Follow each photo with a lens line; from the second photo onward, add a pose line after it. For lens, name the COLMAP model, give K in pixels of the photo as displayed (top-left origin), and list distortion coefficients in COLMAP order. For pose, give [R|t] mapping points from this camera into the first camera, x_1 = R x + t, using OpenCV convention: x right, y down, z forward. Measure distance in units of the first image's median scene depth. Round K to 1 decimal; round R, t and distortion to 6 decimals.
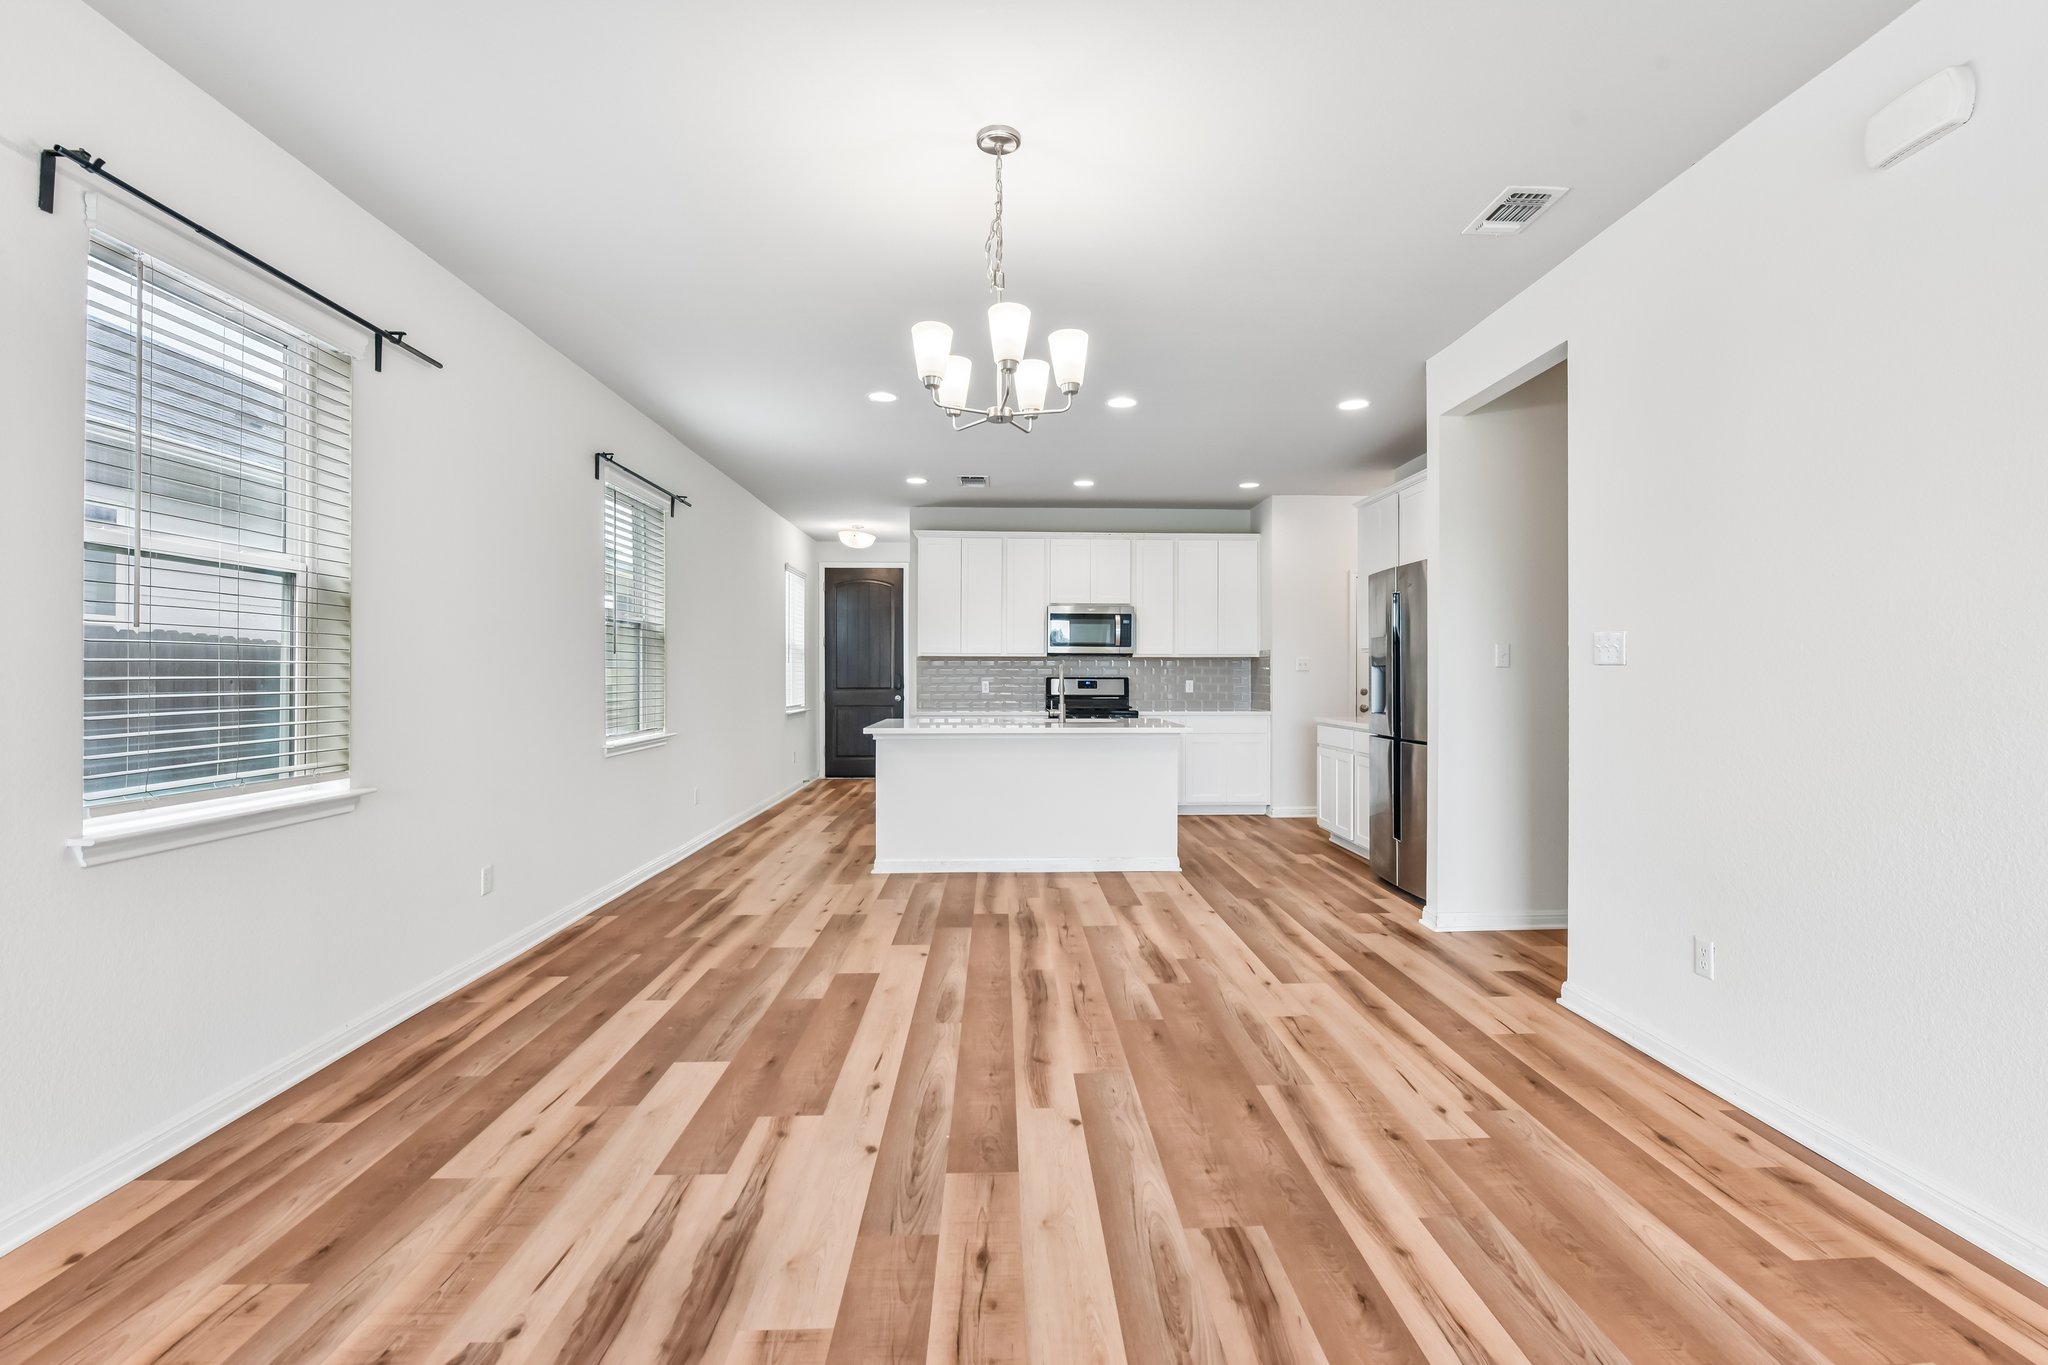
lens RADIAL K [[923.3, 0, 1030.7], [0, 923.3, 671.6], [0, 0, 1]] dist [-0.010975, -0.000766]
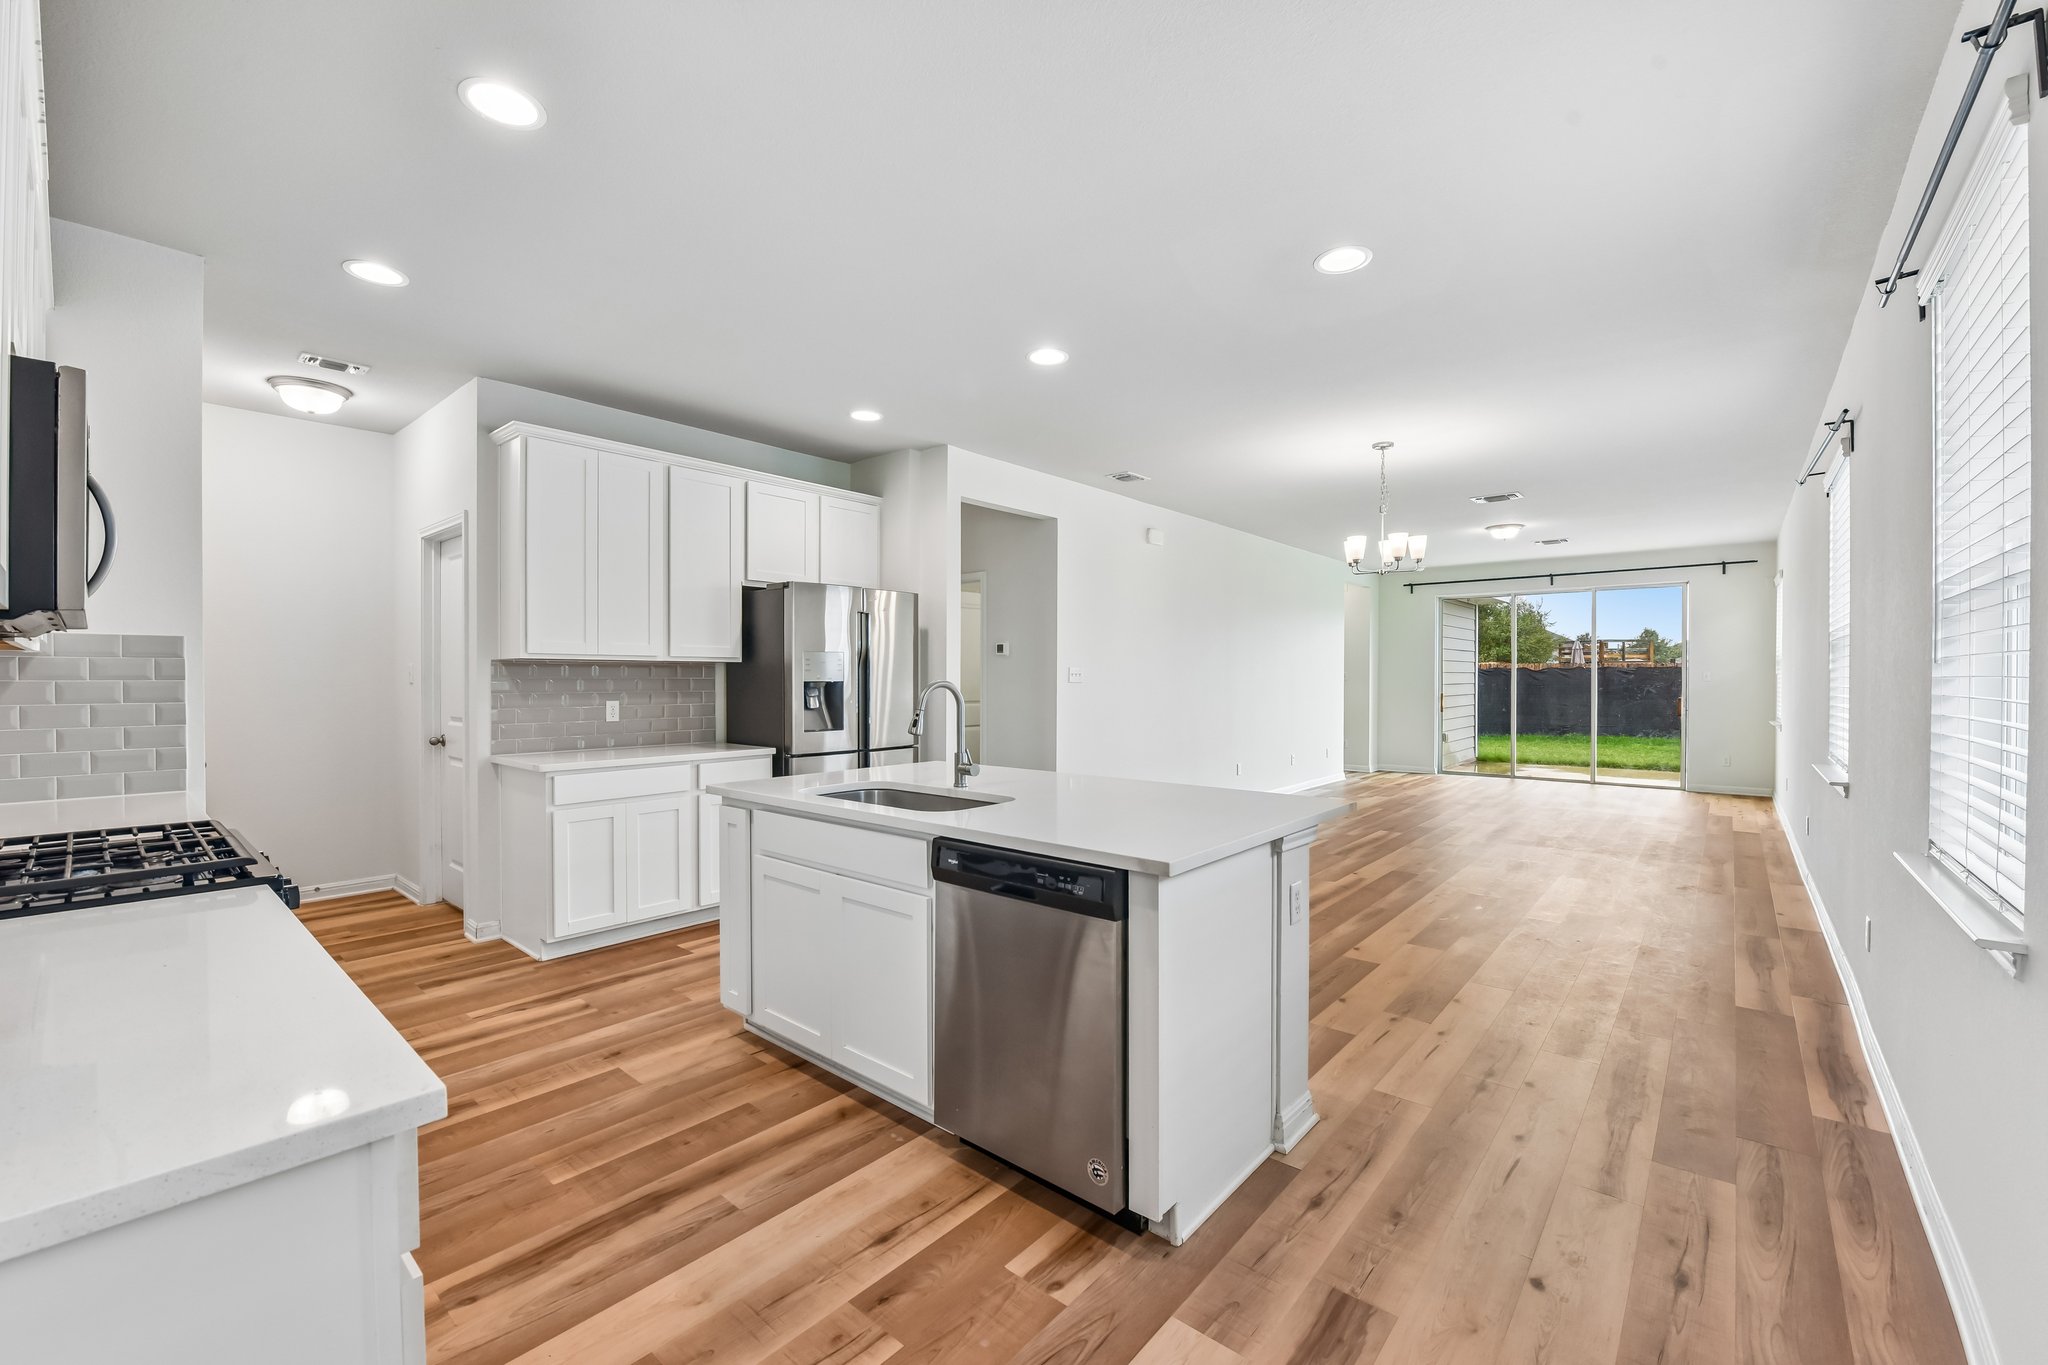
lens RADIAL K [[826.1, 0, 1042.8], [0, 826.1, 690.4], [0, 0, 1]] dist [-0.016597, 0.000103]
pose [[-0.744785, -0.013418, 0.667170, -0.250822], [-0.003873, 0.999868, 0.015784, -0.007133], [-0.667294, 0.009172, -0.744738, 1.018670]]
